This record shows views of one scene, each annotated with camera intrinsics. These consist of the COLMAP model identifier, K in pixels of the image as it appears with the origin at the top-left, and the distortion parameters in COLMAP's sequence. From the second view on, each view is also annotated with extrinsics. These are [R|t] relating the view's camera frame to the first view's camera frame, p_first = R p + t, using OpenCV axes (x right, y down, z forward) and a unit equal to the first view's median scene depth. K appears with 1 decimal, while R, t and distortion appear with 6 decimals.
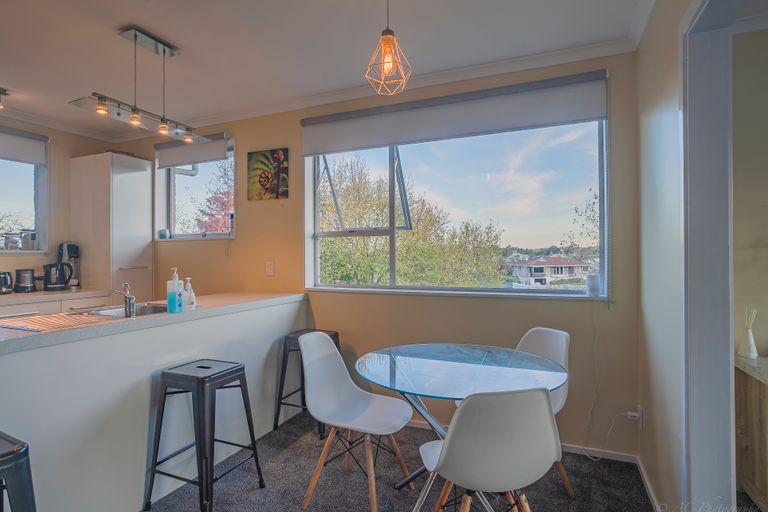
lens RADIAL K [[420.3, 0, 385.3], [0, 420.3, 256.8], [0, 0, 1]] dist [-0.026724, 0.004434]
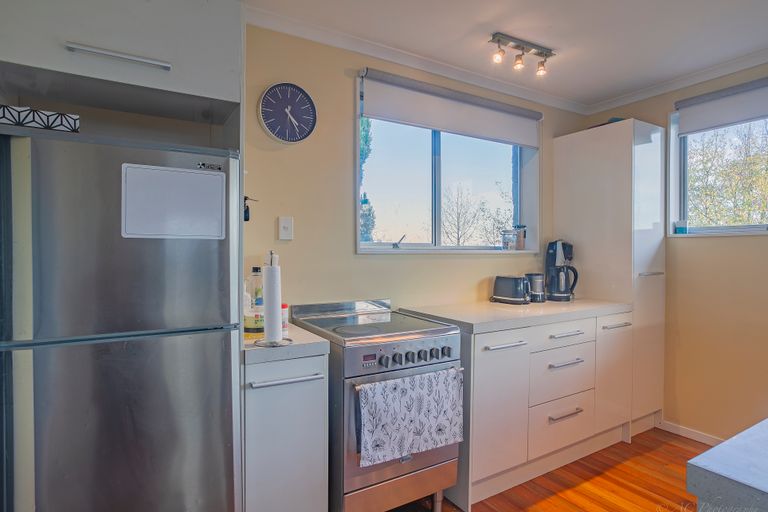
lens RADIAL K [[420.3, 0, 387.5], [0, 420.3, 258.2], [0, 0, 1]] dist [-0.026724, 0.004434]
pose [[0.816534, 0.010578, -0.577201, -0.618760], [-0.008272, 0.999944, 0.006623, -0.002852], [0.577239, -0.000634, 0.816575, 0.146742]]
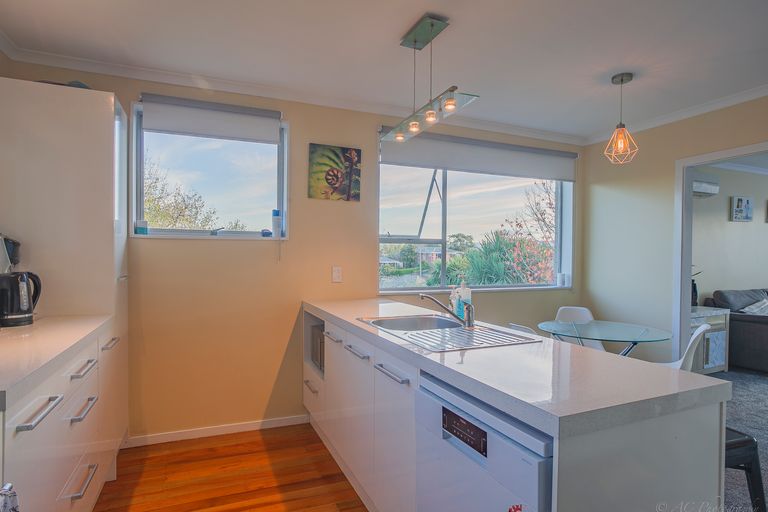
lens RADIAL K [[420.3, 0, 376.9], [0, 420.3, 265.6], [0, 0, 1]] dist [-0.026724, 0.004434]
pose [[0.680295, -0.006288, 0.732912, -0.895516], [-0.006608, 0.999870, 0.014712, -0.006343], [-0.732909, -0.014852, 0.680165, 0.300911]]
